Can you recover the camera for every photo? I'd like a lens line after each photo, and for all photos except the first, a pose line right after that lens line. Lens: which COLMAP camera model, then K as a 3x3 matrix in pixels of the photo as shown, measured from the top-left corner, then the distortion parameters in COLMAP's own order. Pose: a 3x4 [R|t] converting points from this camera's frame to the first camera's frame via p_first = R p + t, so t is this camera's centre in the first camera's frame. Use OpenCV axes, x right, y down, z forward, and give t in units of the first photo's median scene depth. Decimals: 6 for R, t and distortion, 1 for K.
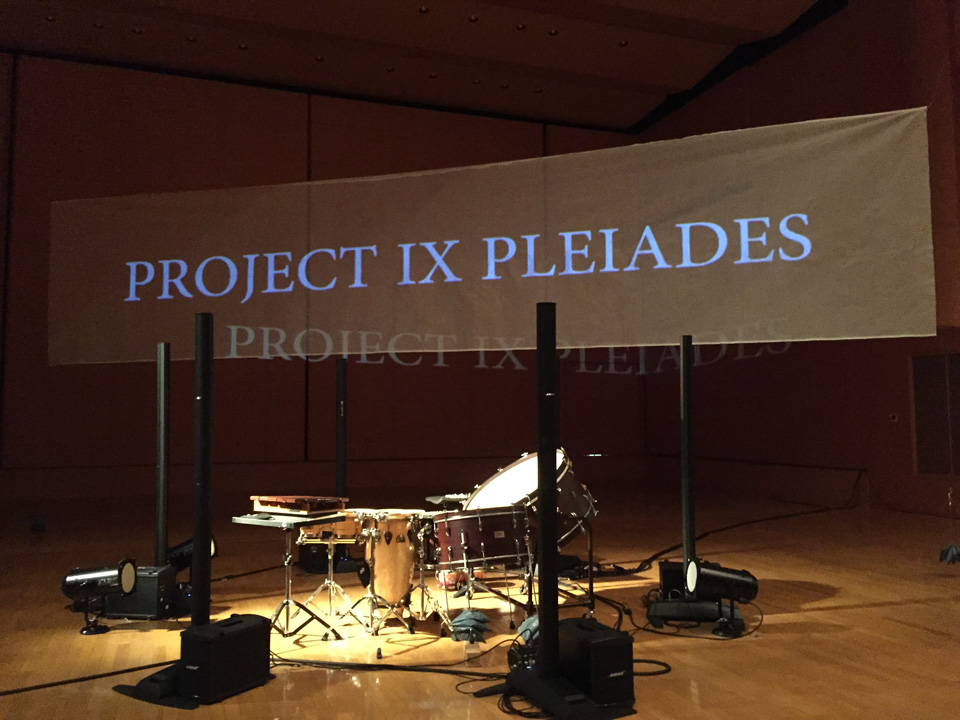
lens RADIAL K [[810.5, 0, 480.0], [0, 810.5, 360.0], [0, 0, 1]] dist [0.076197, -0.101604]
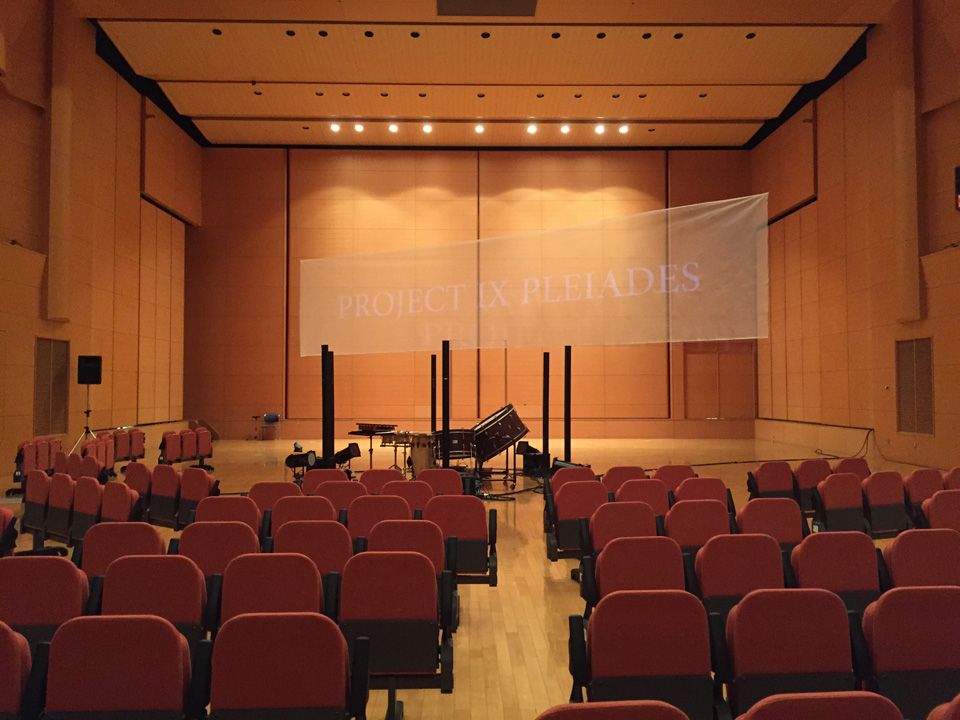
lens RADIAL K [[810.5, 0, 480.0], [0, 810.5, 360.0], [0, 0, 1]] dist [0.076197, -0.101604]
pose [[0.948099, -0.008703, -0.317857, 0.464837], [0.020760, 0.999187, 0.034566, -0.046567], [0.317298, -0.039371, 0.947508, -0.617835]]
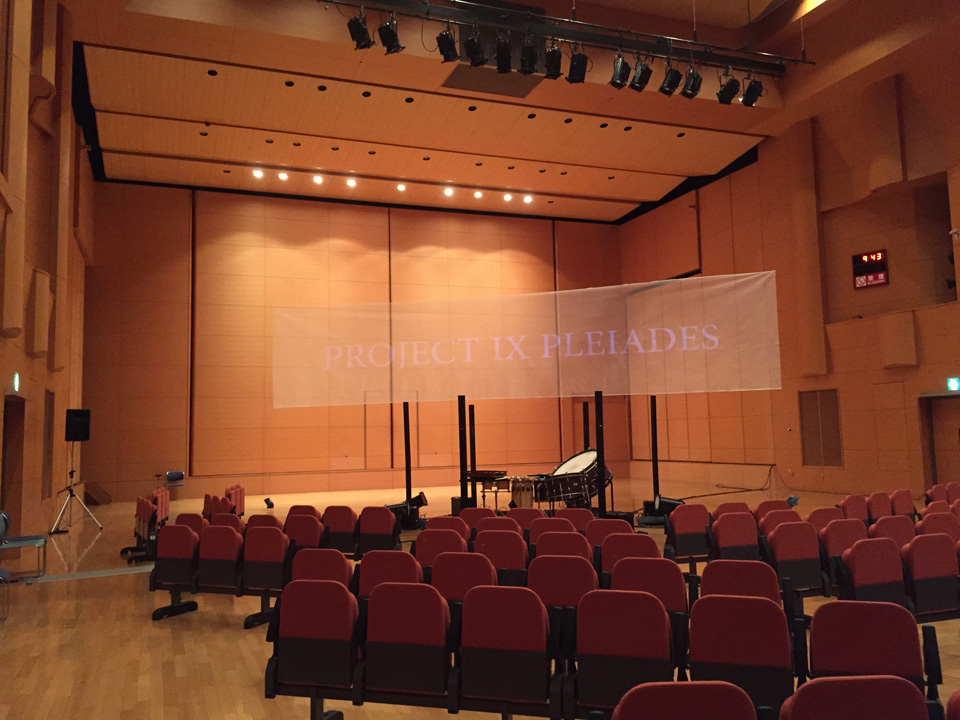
lens RADIAL K [[810.5, 0, 480.0], [0, 810.5, 360.0], [0, 0, 1]] dist [0.076197, -0.101604]
pose [[0.999607, -0.016596, 0.022593, -0.180826], [0.017078, 0.999628, -0.021277, -0.060622], [-0.022232, 0.021655, 0.999518, -0.820278]]
